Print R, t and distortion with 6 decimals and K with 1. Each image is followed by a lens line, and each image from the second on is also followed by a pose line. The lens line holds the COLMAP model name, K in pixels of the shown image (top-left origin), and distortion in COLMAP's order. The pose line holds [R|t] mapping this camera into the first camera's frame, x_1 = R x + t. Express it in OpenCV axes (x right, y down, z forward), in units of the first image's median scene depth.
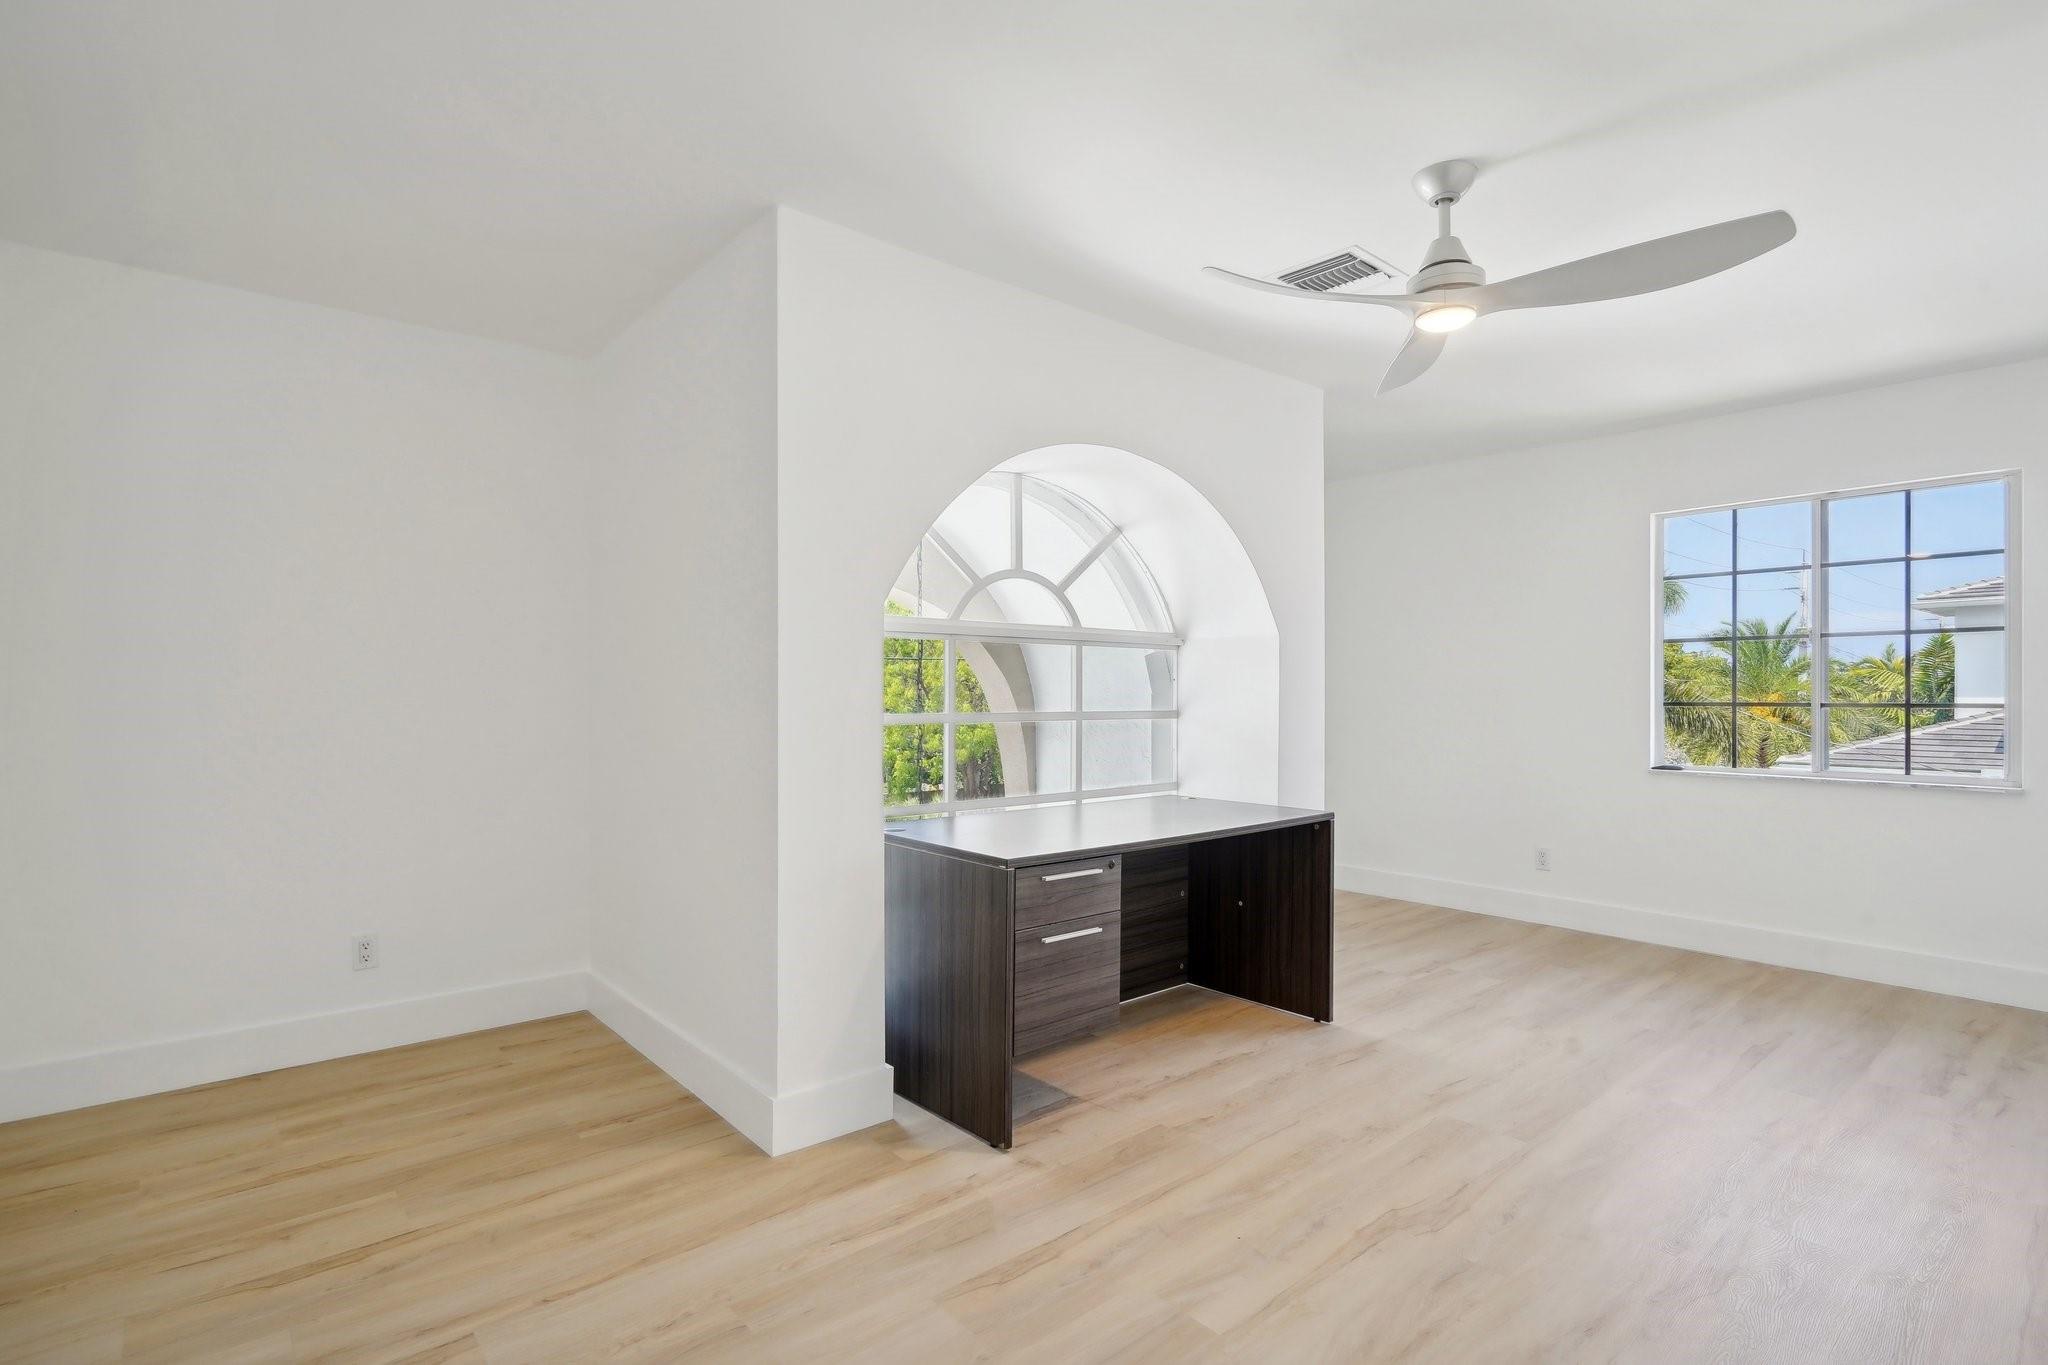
lens RADIAL K [[979.4, 0, 1008.9], [0, 979.4, 691.8], [0, 0, 1]] dist [-0.005423, 0.001261]
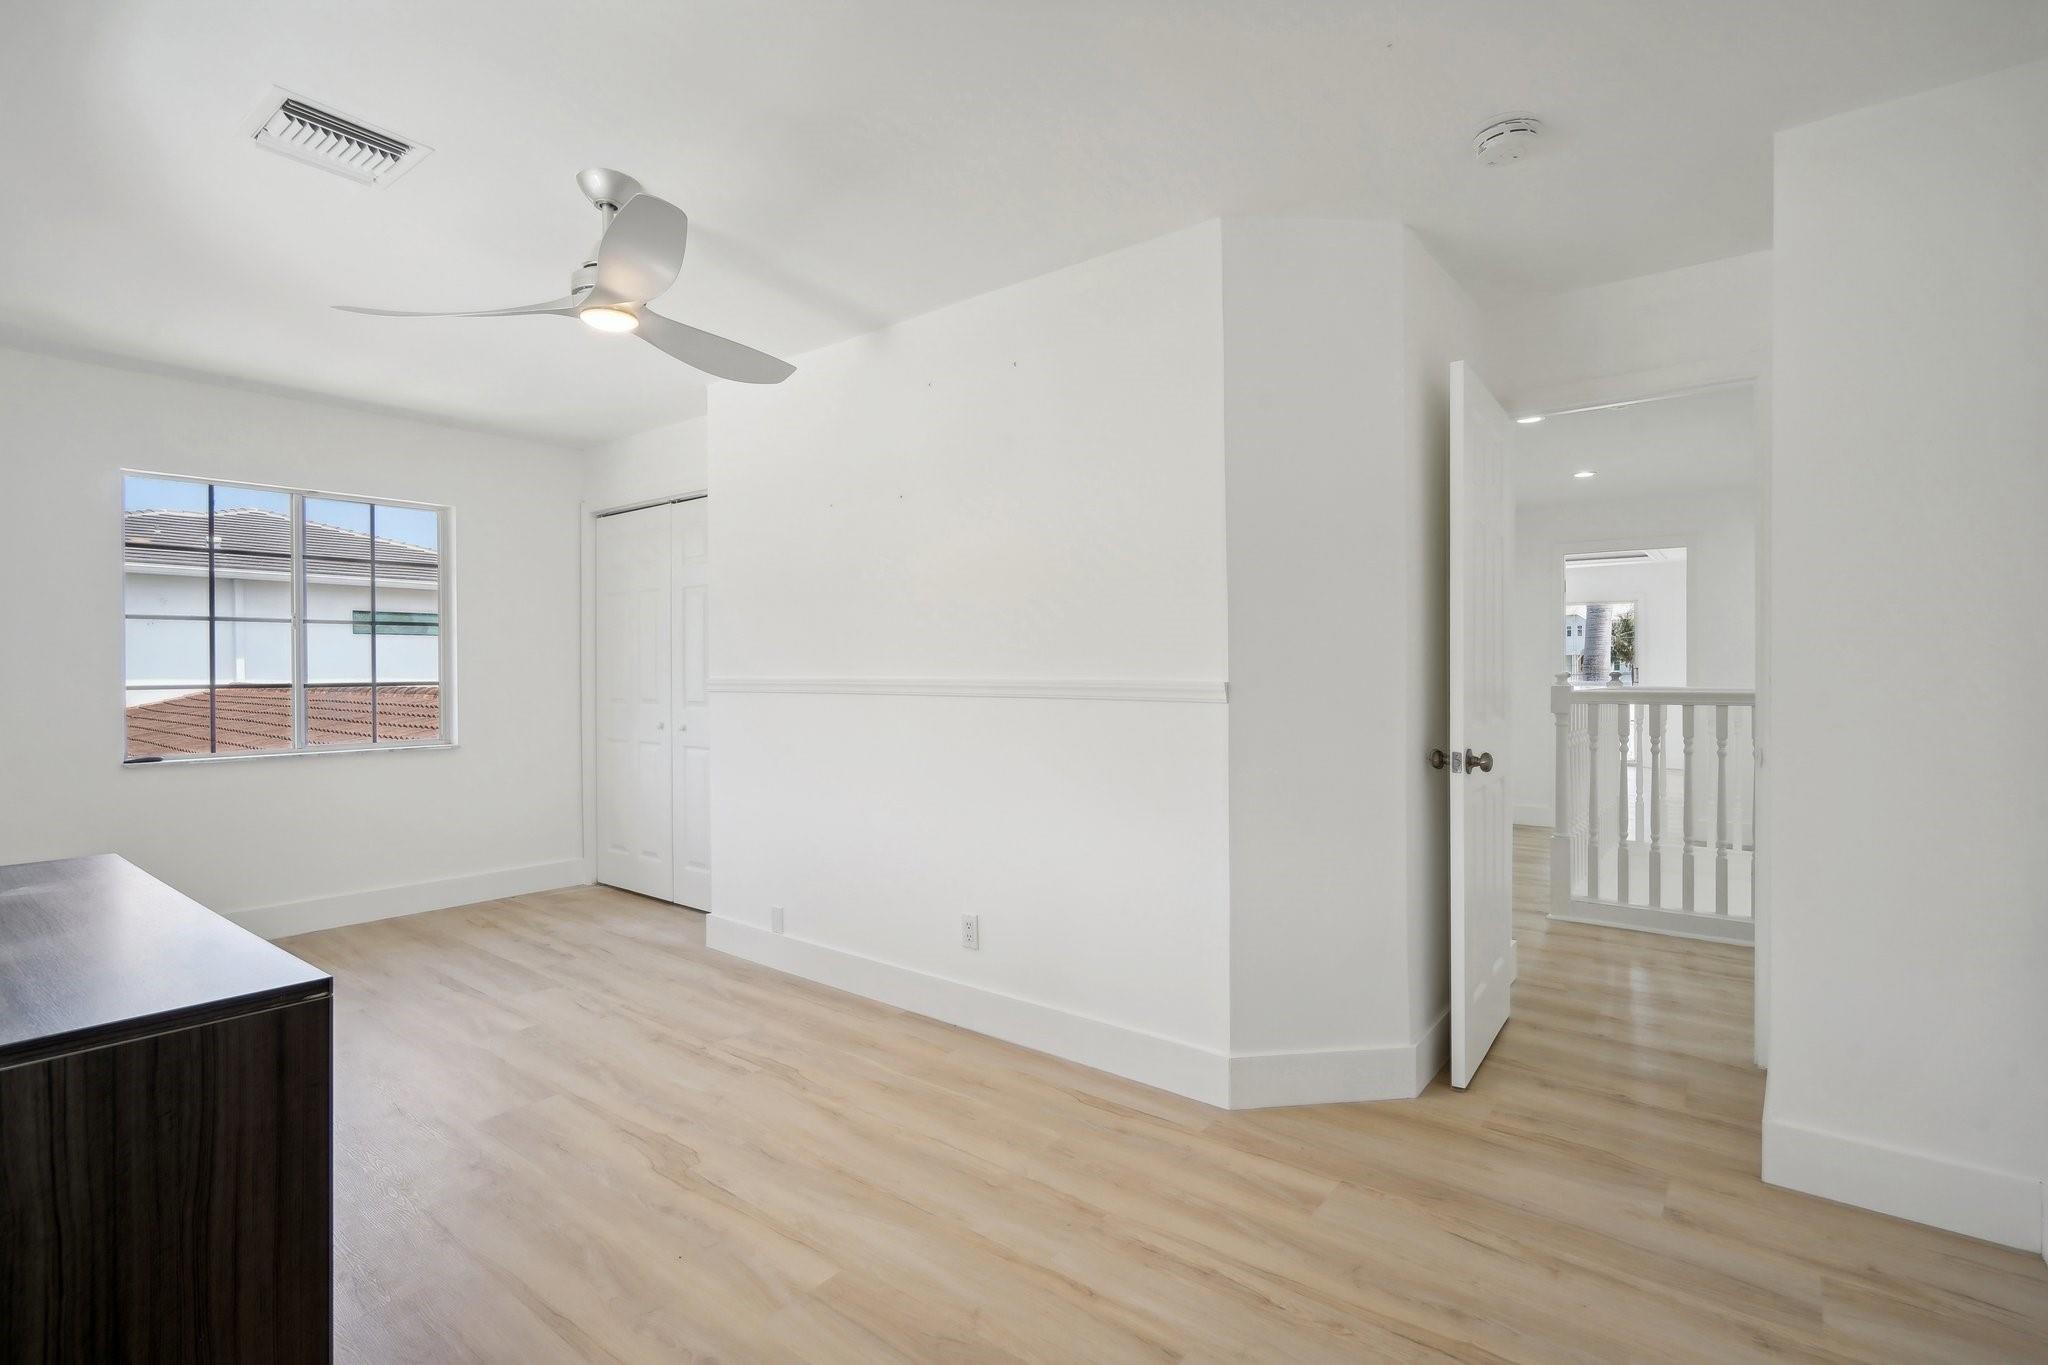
lens RADIAL K [[979.4, 0, 1008.4], [0, 979.4, 675.1], [0, 0, 1]] dist [-0.005423, 0.001261]
pose [[-0.190231, -0.005005, 0.981727, -0.613284], [0.003747, 0.999976, 0.005824, -0.003511], [-0.981732, 0.004786, -0.190207, 0.714002]]
